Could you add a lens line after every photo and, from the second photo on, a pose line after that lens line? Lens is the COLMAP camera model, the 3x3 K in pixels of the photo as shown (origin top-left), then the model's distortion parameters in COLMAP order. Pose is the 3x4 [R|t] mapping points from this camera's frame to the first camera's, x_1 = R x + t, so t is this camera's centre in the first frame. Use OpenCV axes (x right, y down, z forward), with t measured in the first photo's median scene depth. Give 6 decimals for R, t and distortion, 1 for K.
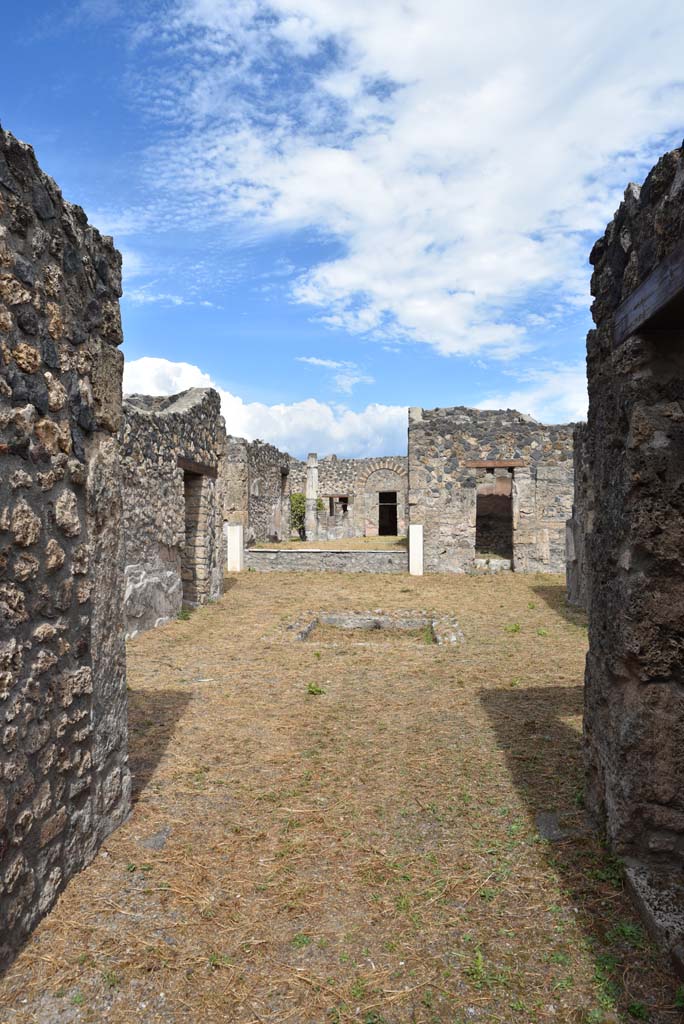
lens RADIAL K [[700.9, 0, 337.9], [0, 700.9, 509.8], [0, 0, 1]] dist [-0.133823, 0.093702]
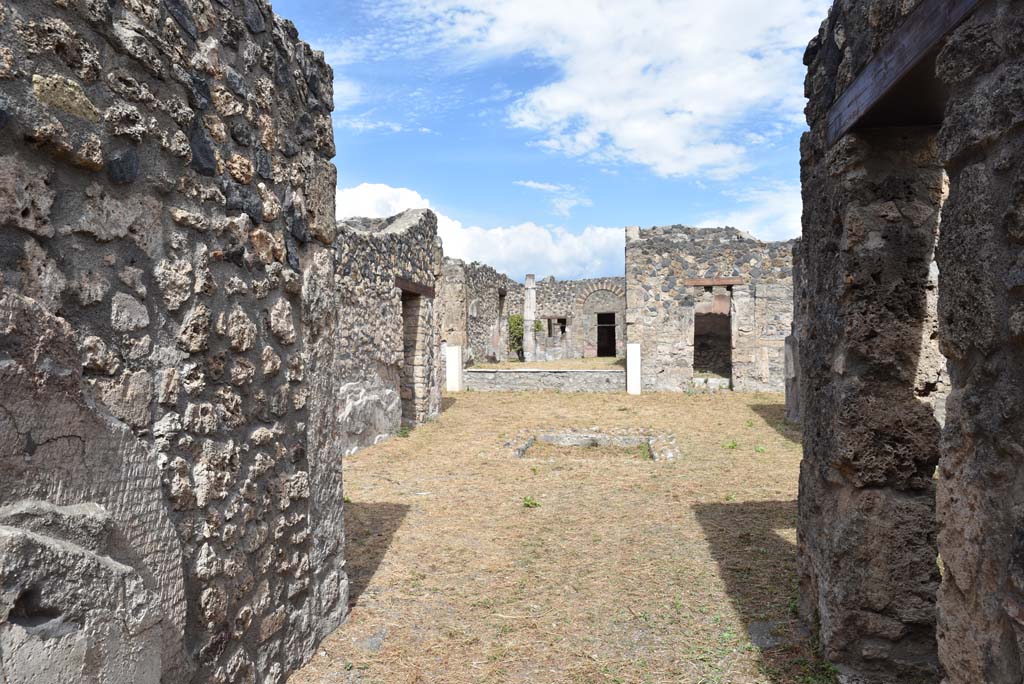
lens RADIAL K [[696.6, 0, 509.5], [0, 696.6, 349.4], [0, 0, 1]] dist [-0.134876, 0.092478]
pose [[0.997648, -0.006745, -0.068215, 0.003497], [0.008366, 0.999689, 0.023508, 0.006236], [0.068035, -0.024023, 0.997394, -0.000151]]
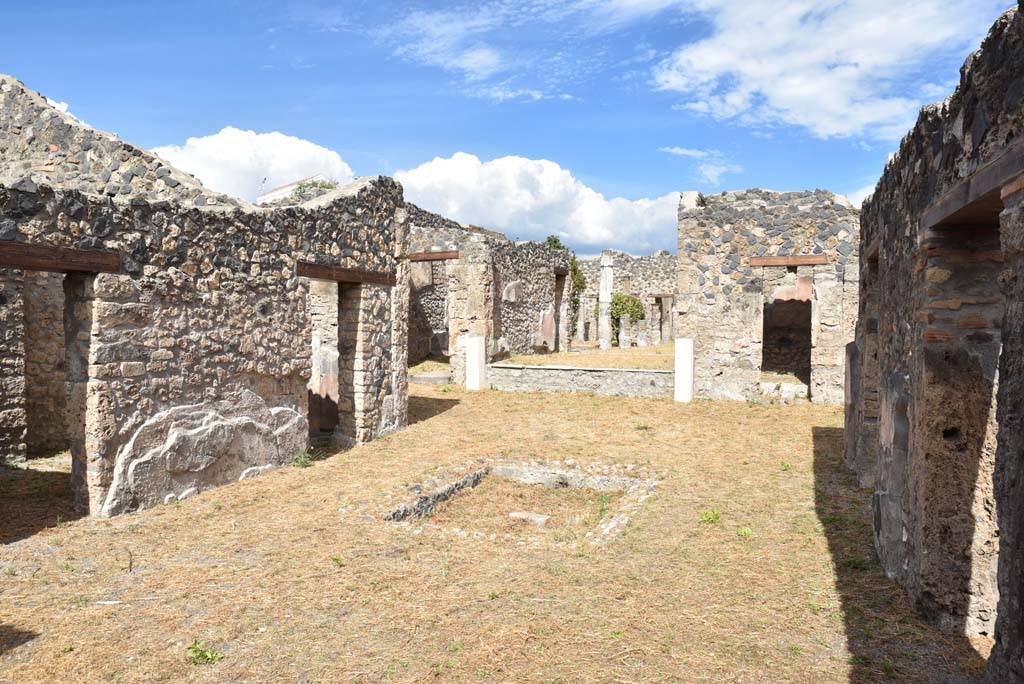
lens RADIAL K [[711.2, 0, 520.3], [0, 711.2, 346.3], [0, 0, 1]] dist [-0.098370, 0.070340]
pose [[0.967459, 0.012256, -0.252730, 0.189925], [0.001770, 0.998474, 0.055194, -0.021248], [0.253020, -0.053845, 0.965961, 0.237803]]
